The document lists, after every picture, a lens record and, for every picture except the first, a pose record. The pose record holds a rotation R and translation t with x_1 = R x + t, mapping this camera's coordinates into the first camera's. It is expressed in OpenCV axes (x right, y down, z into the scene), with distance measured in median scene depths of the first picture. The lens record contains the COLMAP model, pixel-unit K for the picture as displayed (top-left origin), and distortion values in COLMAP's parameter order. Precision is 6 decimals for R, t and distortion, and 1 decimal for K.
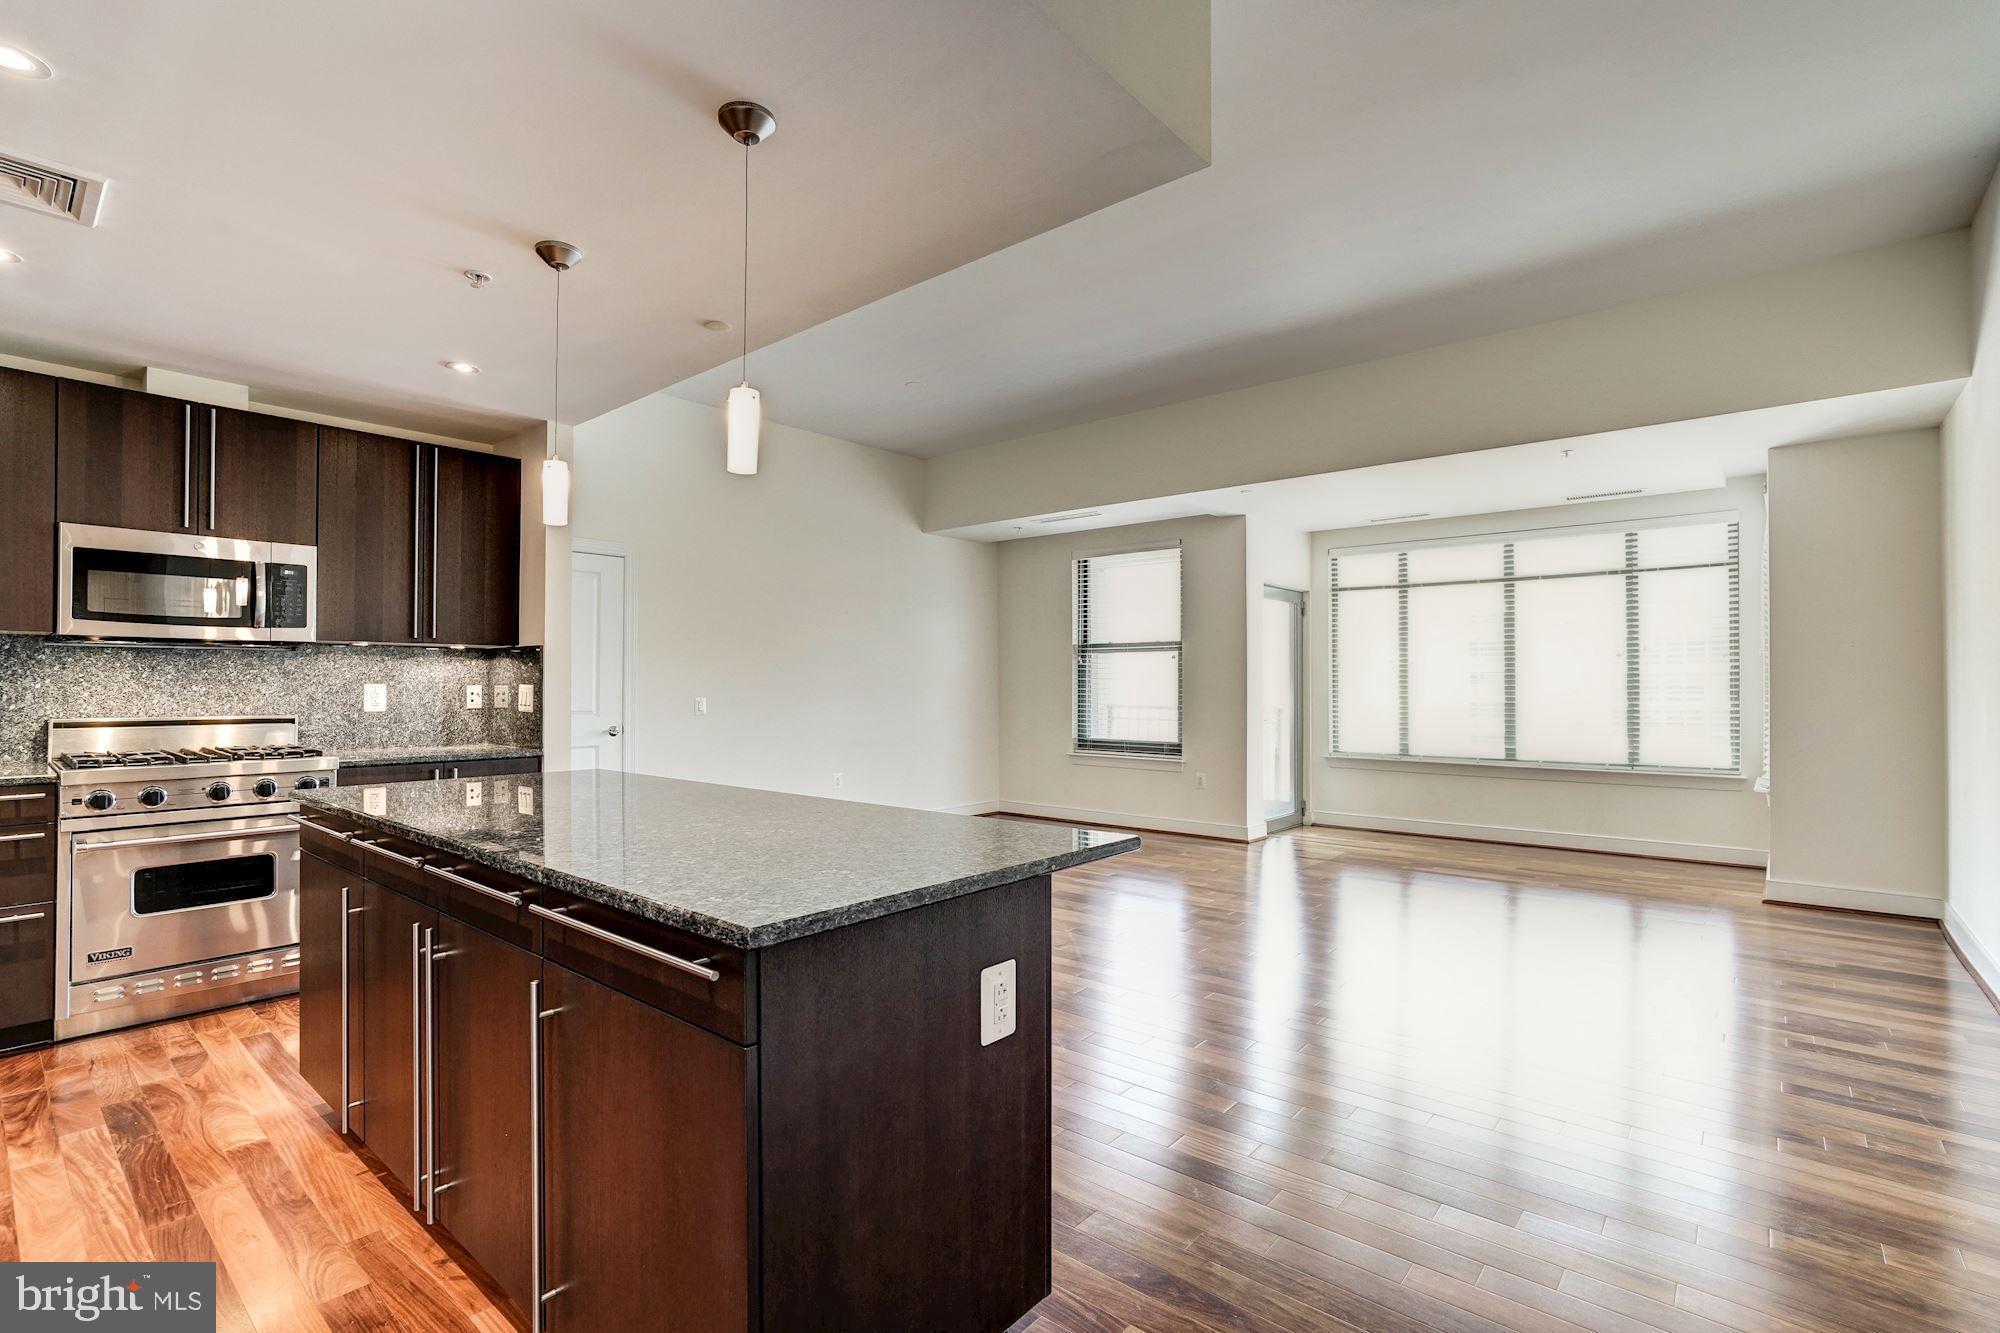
lens RADIAL K [[914.6, 0, 995.4], [0, 914.6, 677.4], [0, 0, 1]] dist [-0.033066, 0.016427]
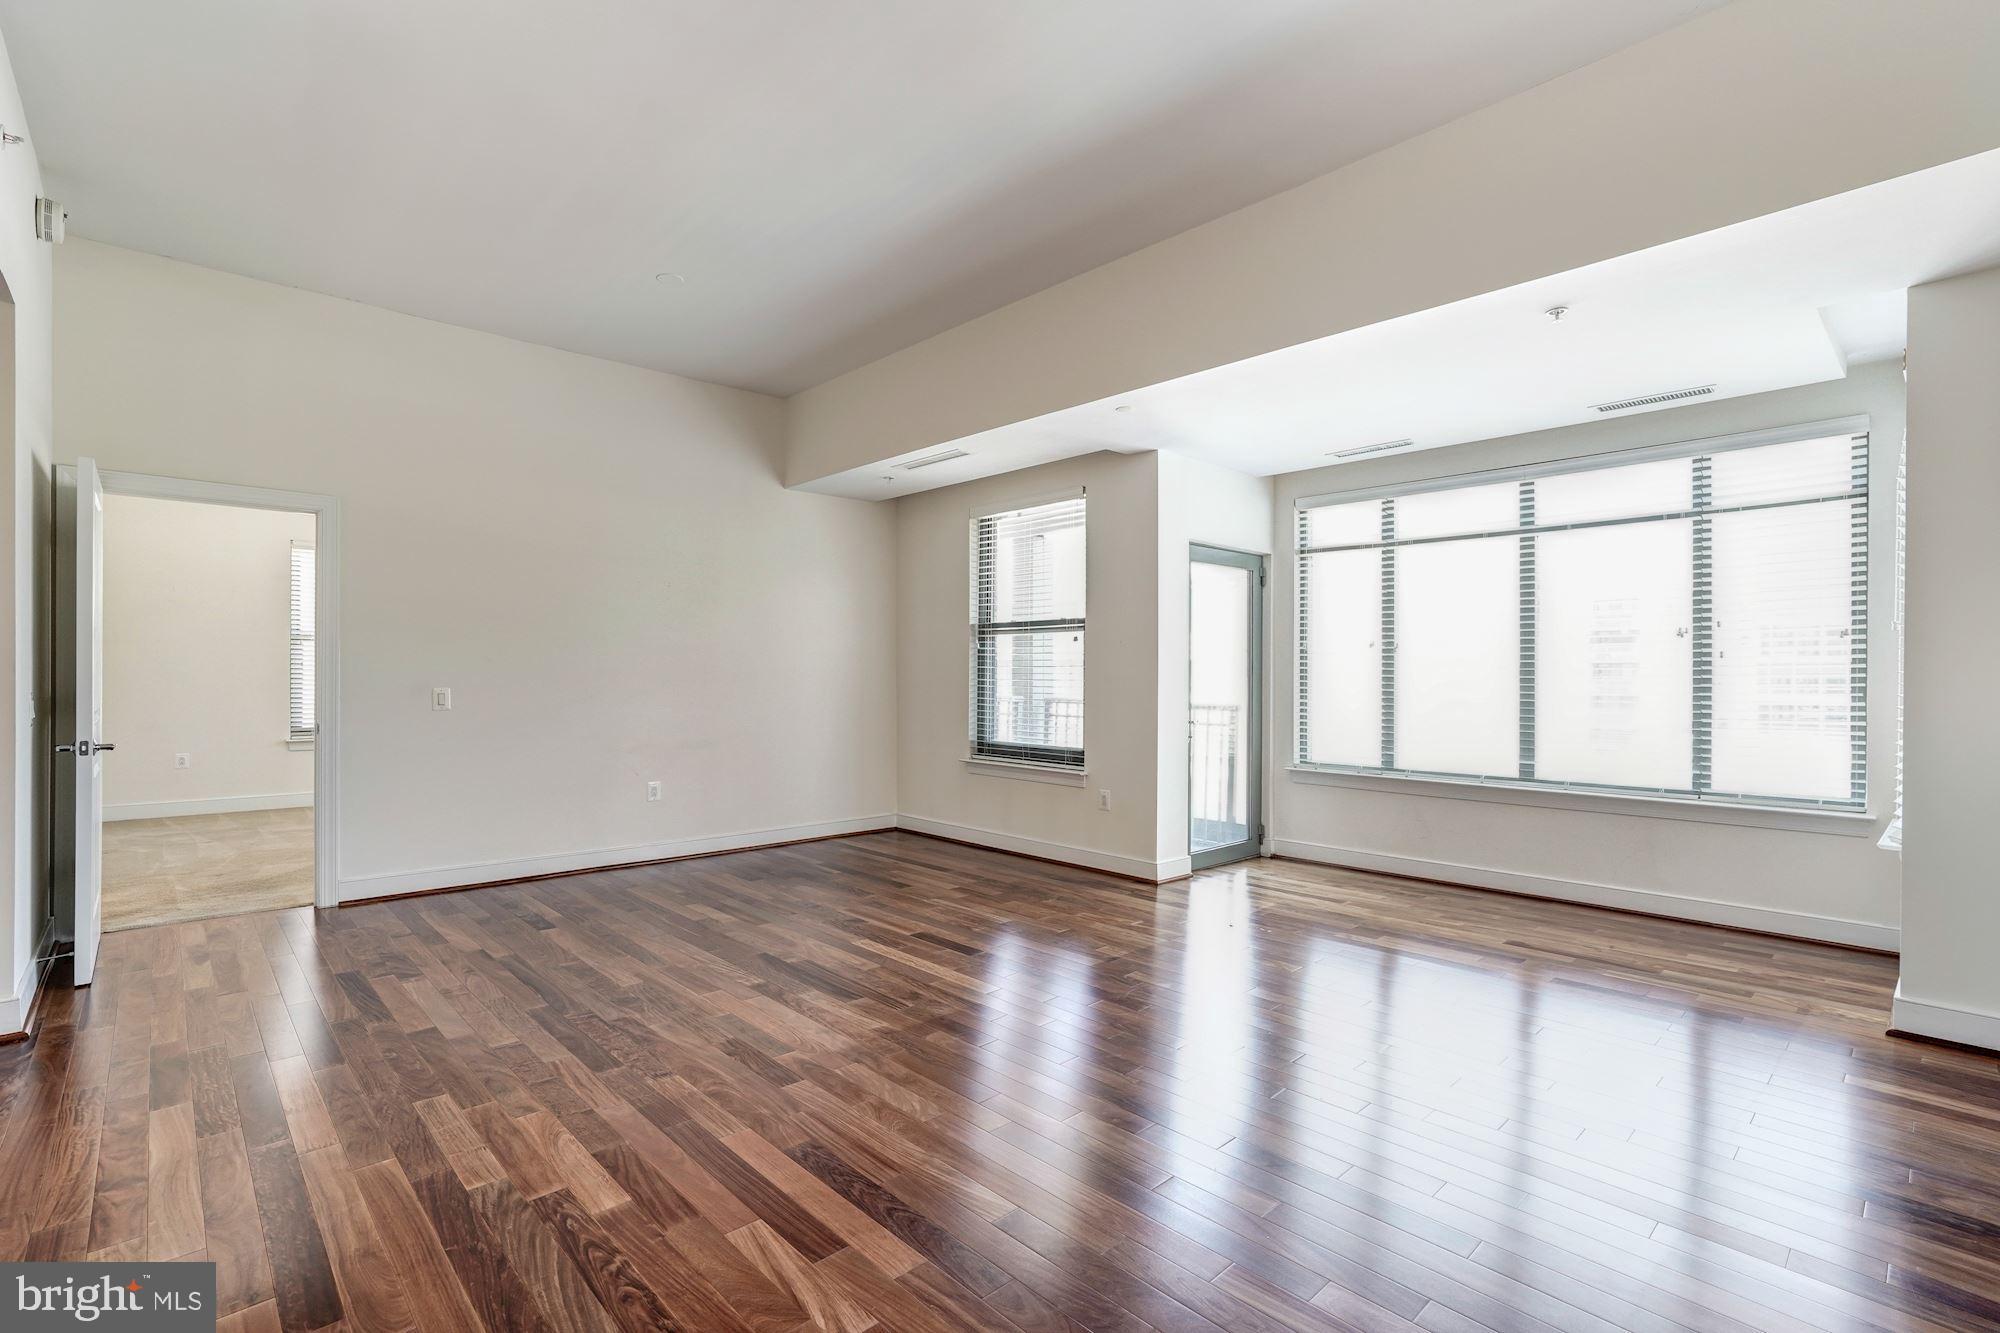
lens RADIAL K [[914.6, 0, 995.4], [0, 914.6, 677.4], [0, 0, 1]] dist [-0.033066, 0.016427]
pose [[0.994187, 0.003671, -0.107608, 0.382785], [-0.002593, 0.999945, 0.010159, 0.004629], [0.107640, -0.009820, 0.994141, 0.400735]]
